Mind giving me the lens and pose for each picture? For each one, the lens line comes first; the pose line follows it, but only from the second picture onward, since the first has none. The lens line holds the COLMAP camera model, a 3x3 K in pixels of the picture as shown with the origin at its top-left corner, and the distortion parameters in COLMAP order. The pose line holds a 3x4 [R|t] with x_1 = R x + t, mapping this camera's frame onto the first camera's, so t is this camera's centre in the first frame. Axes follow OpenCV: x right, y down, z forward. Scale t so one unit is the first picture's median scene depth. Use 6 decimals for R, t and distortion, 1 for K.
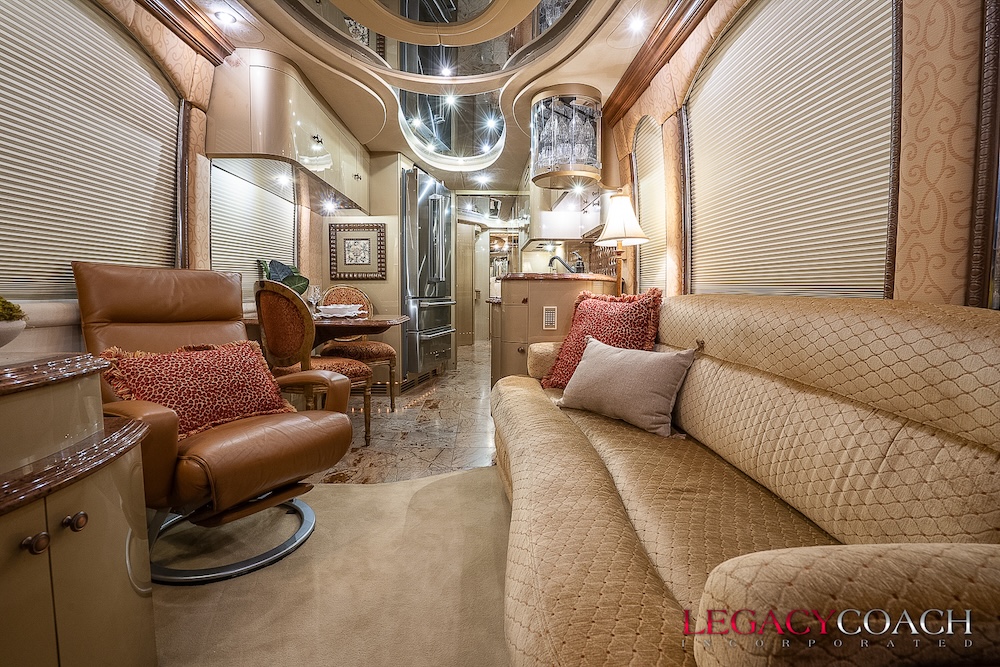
lens RADIAL K [[476.8, 0, 499.2], [0, 476.8, 332.6], [0, 0, 1]] dist [-0.031239, 0.010497]
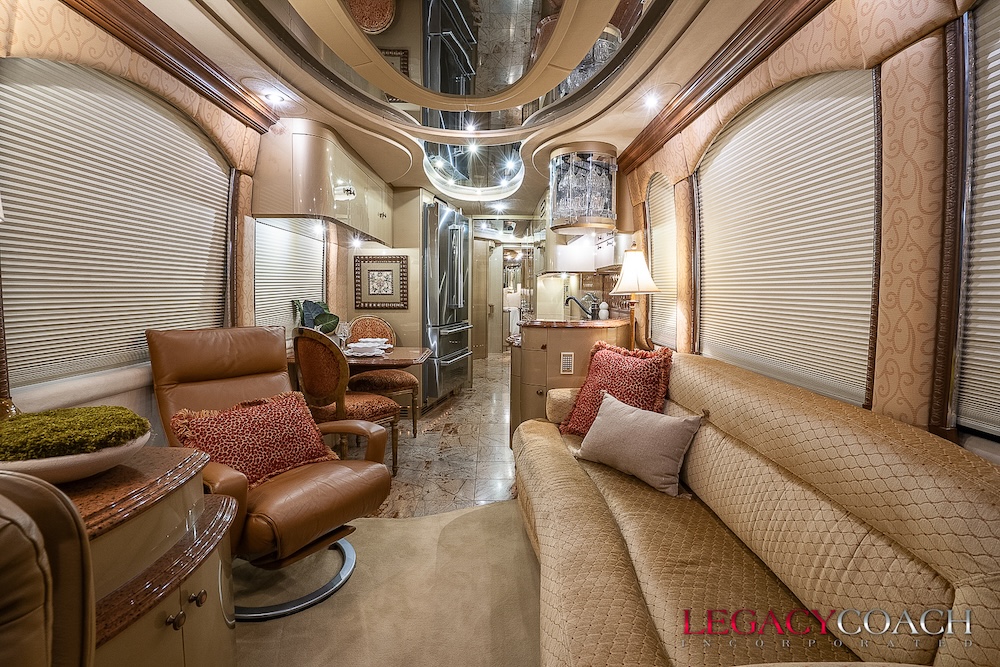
lens RADIAL K [[476.8, 0, 499.2], [0, 476.8, 335.8], [0, 0, 1]] dist [-0.031239, 0.010497]
pose [[0.999768, 0.006659, -0.020488, -0.034475], [-0.006547, 0.999963, 0.005512, -0.136927], [0.020524, -0.005377, 0.999775, -0.104213]]
